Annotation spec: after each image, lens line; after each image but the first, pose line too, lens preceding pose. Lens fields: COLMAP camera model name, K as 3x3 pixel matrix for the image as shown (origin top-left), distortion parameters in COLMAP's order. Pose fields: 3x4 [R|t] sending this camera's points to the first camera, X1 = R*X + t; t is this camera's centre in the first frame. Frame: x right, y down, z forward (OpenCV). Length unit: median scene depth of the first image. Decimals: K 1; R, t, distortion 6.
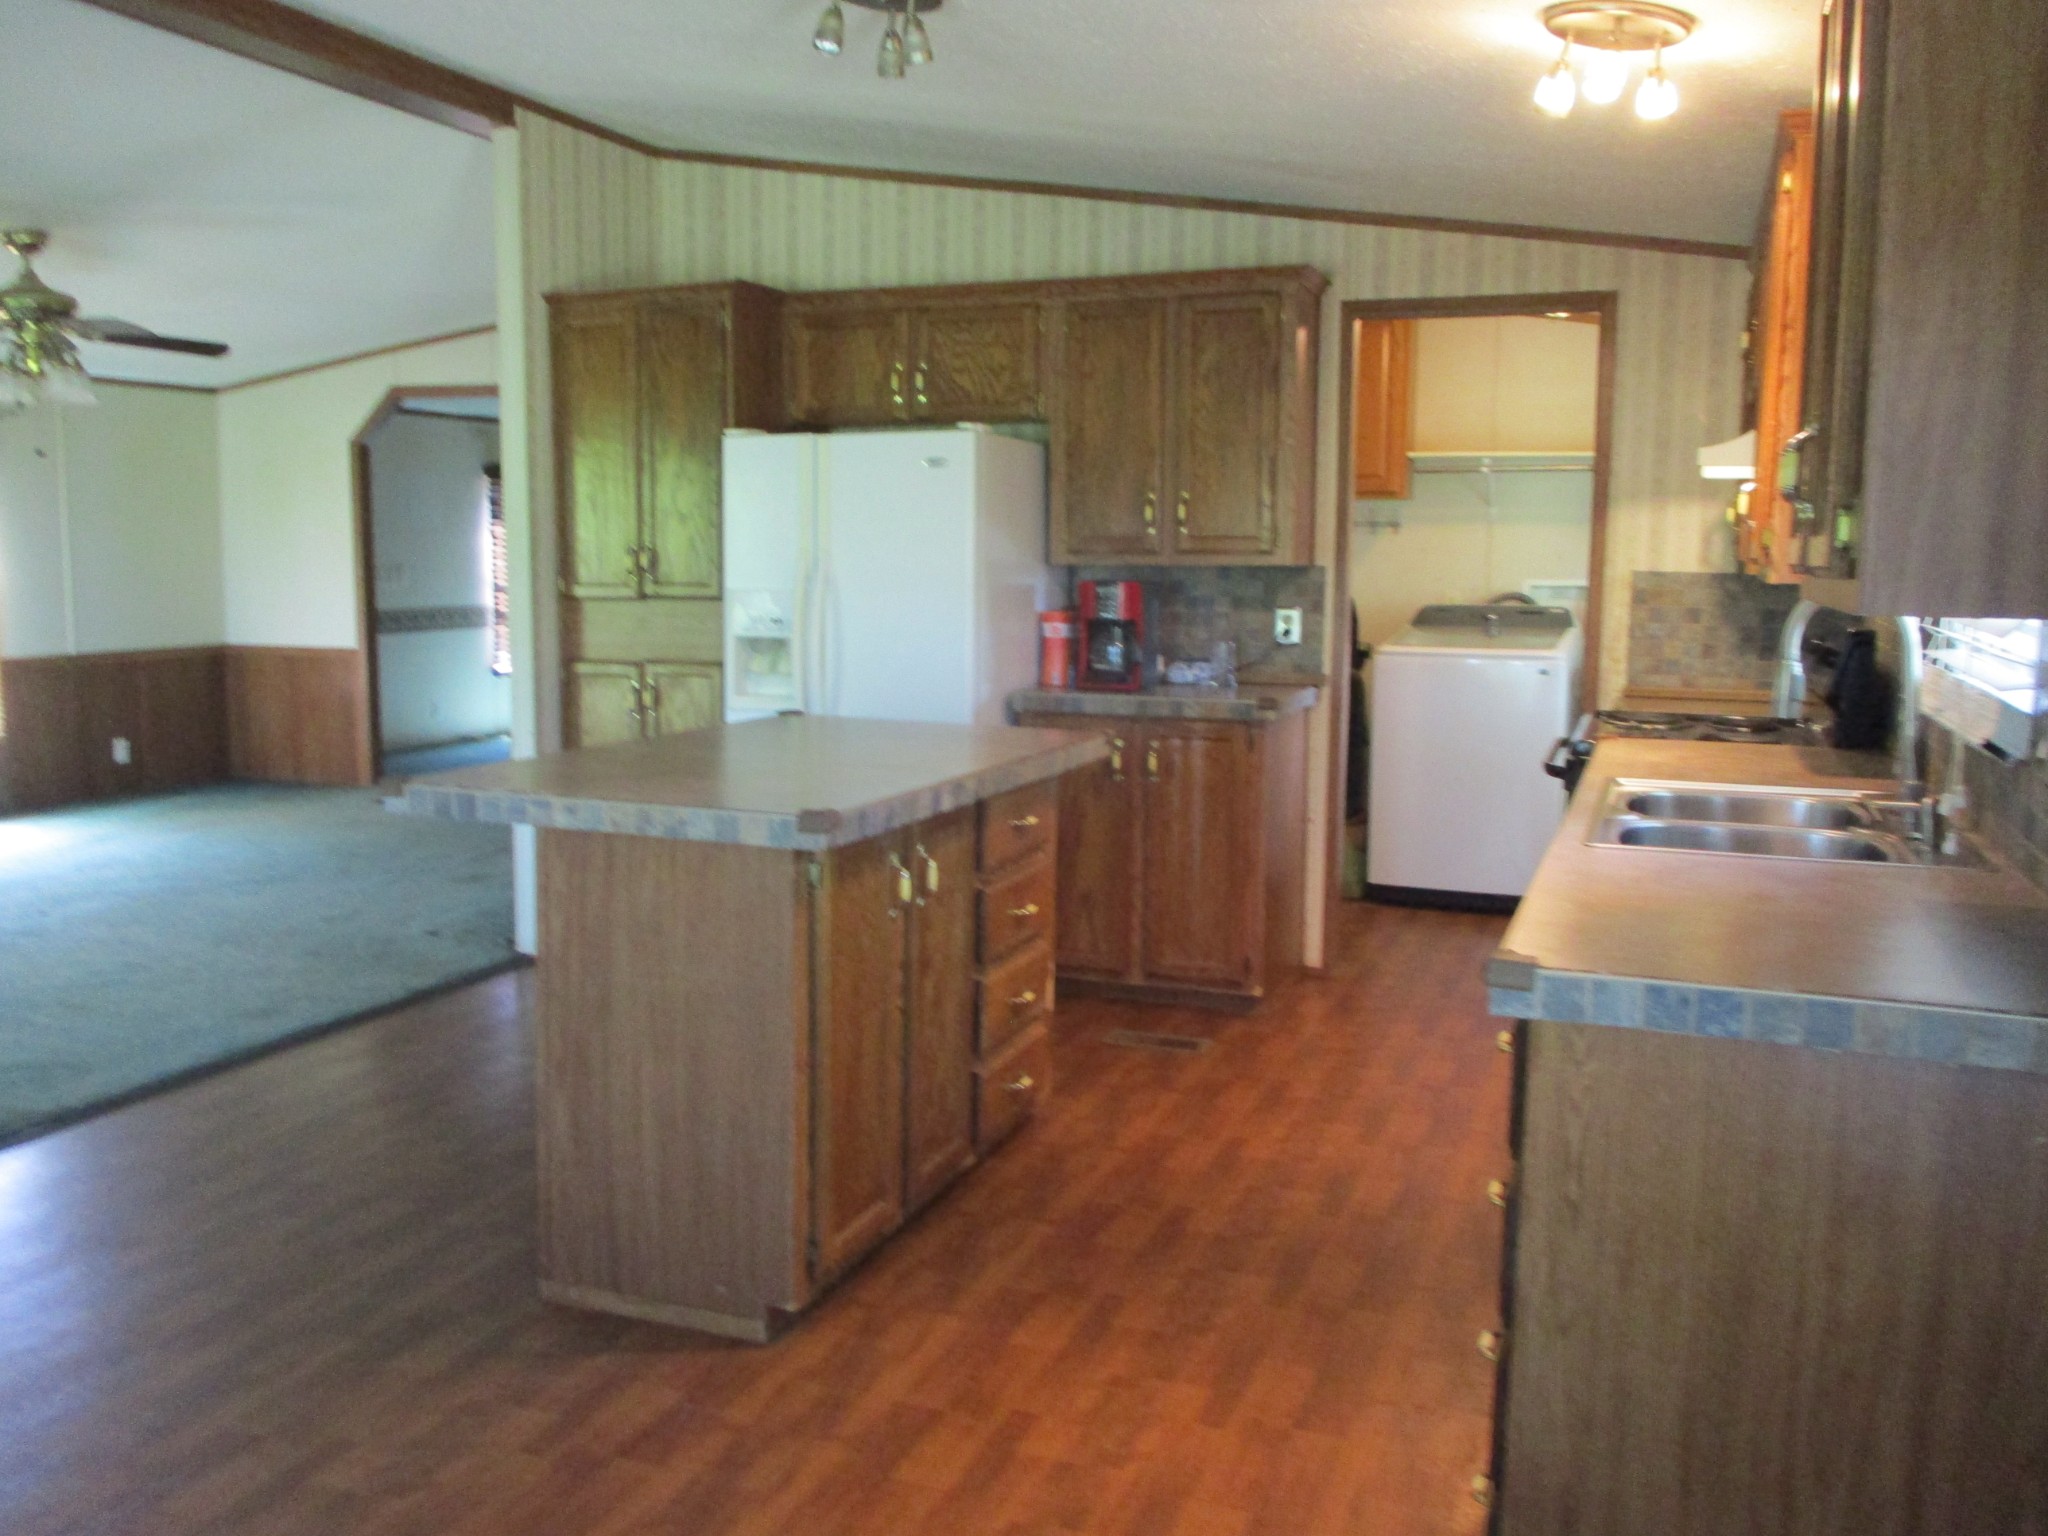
lens RADIAL K [[1724.9, 0, 1010.0], [0, 1724.9, 757.4], [0, 0, 1]] dist [-0.019554, 0.004027]
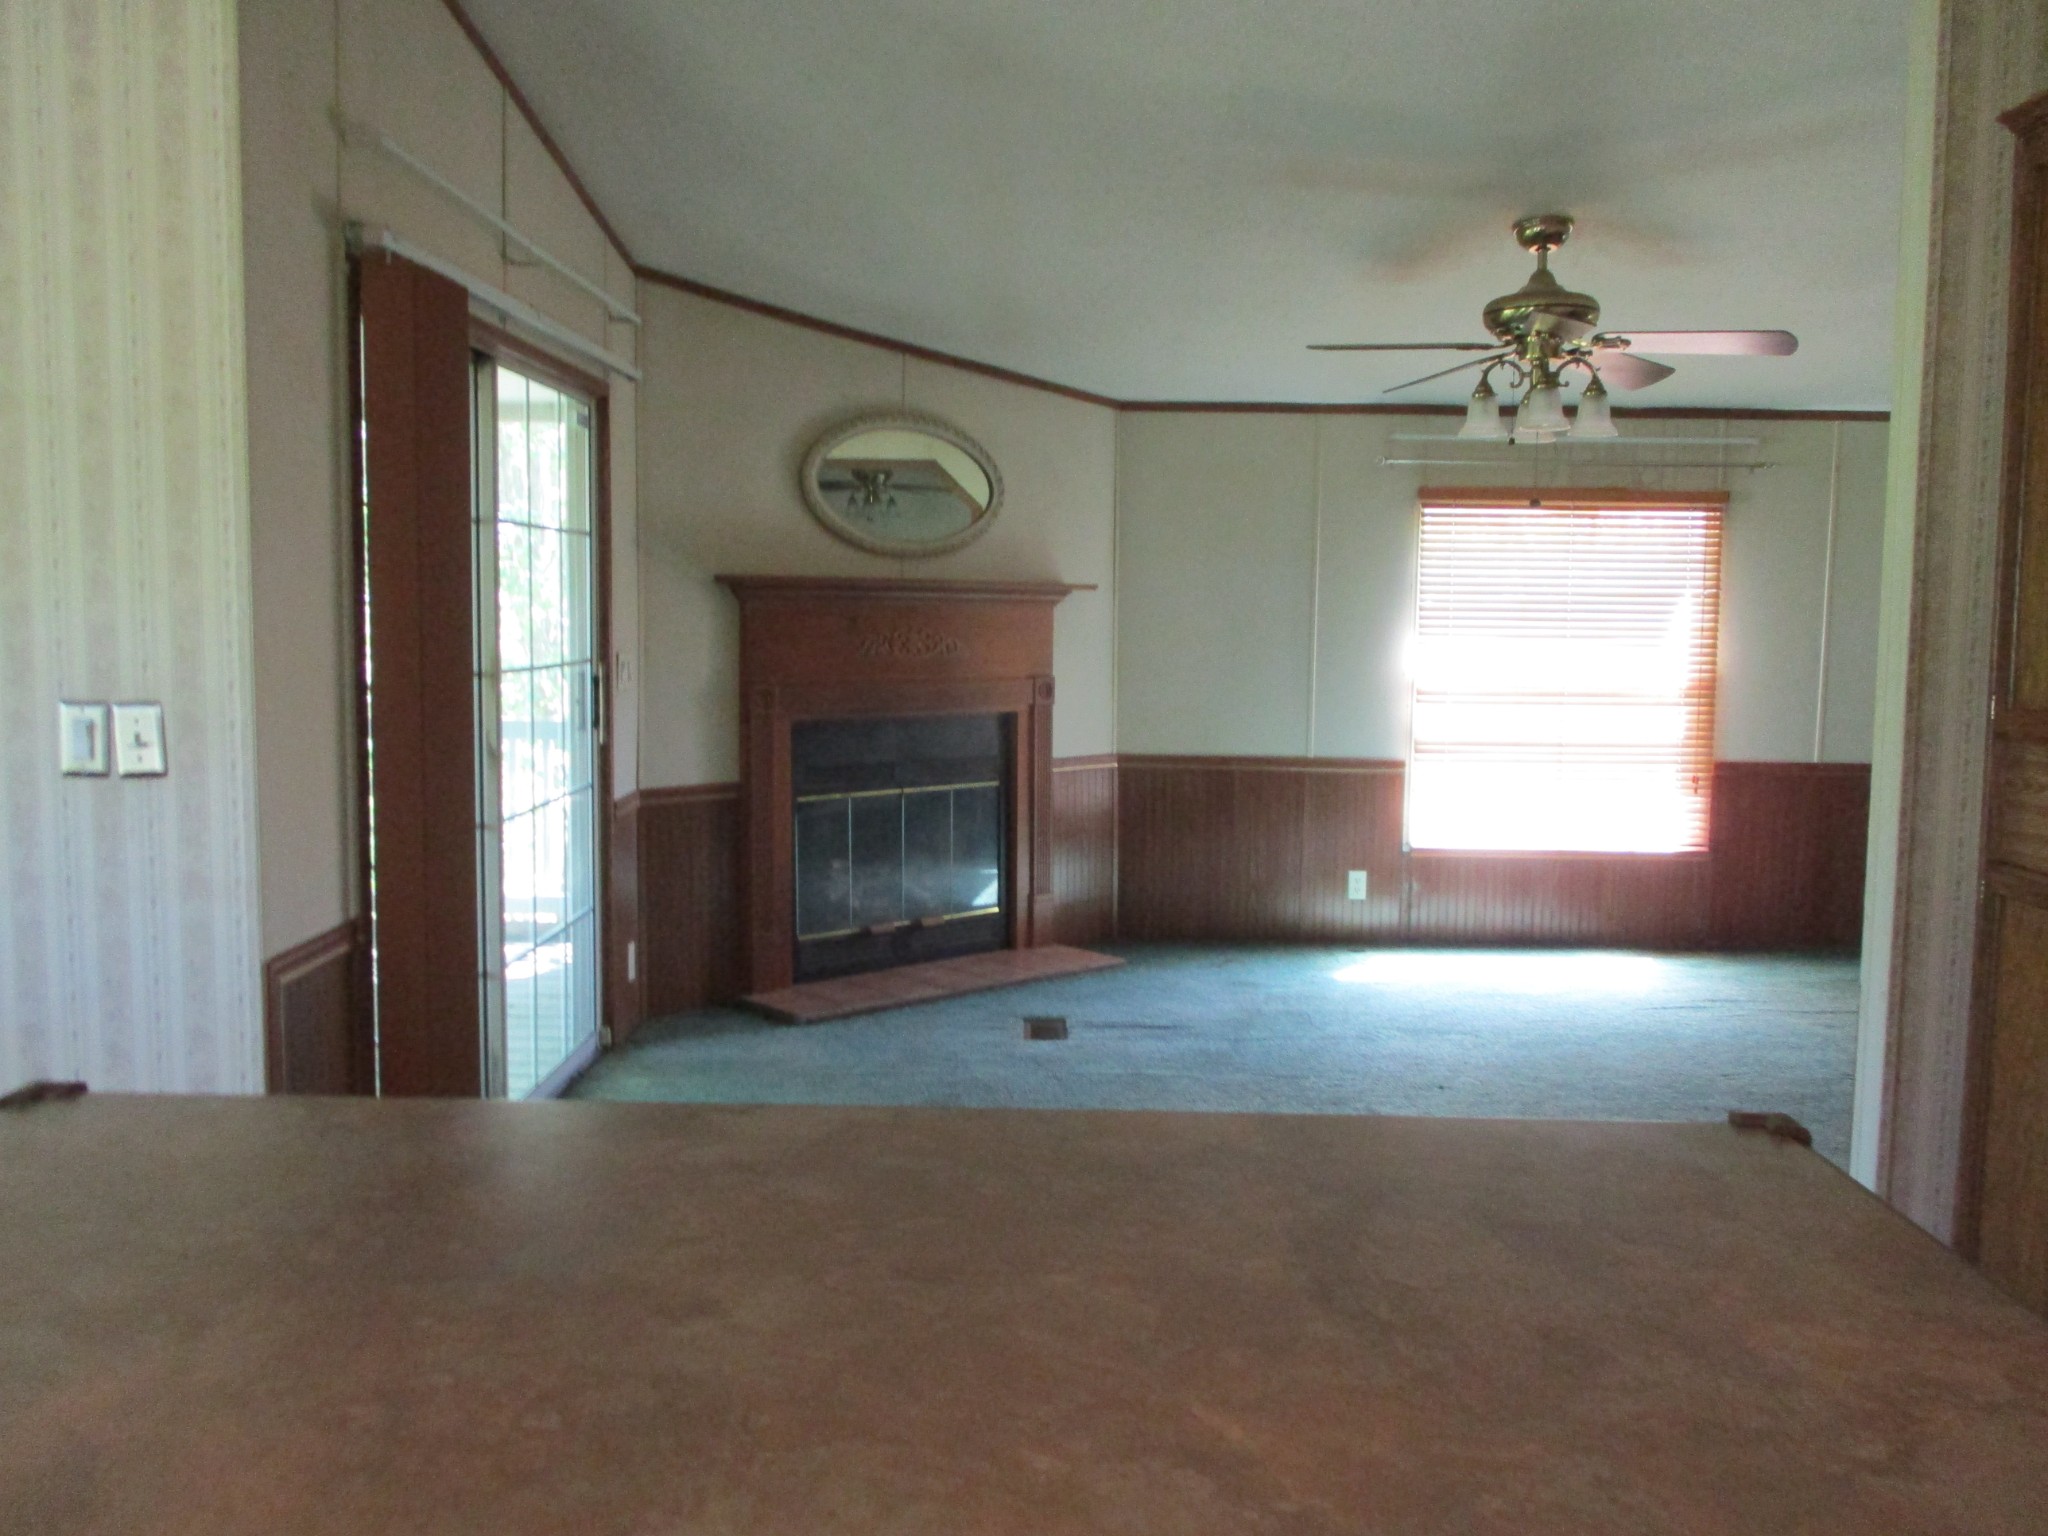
lens RADIAL K [[1724.9, 0, 1031.1], [0, 1724.9, 757.8], [0, 0, 1]] dist [-0.019554, 0.004027]
pose [[0.363903, 0.082839, -0.927746, 0.098915], [-0.129649, 0.990846, 0.037619, -0.074169], [0.922370, 0.106591, 0.371312, 0.604496]]
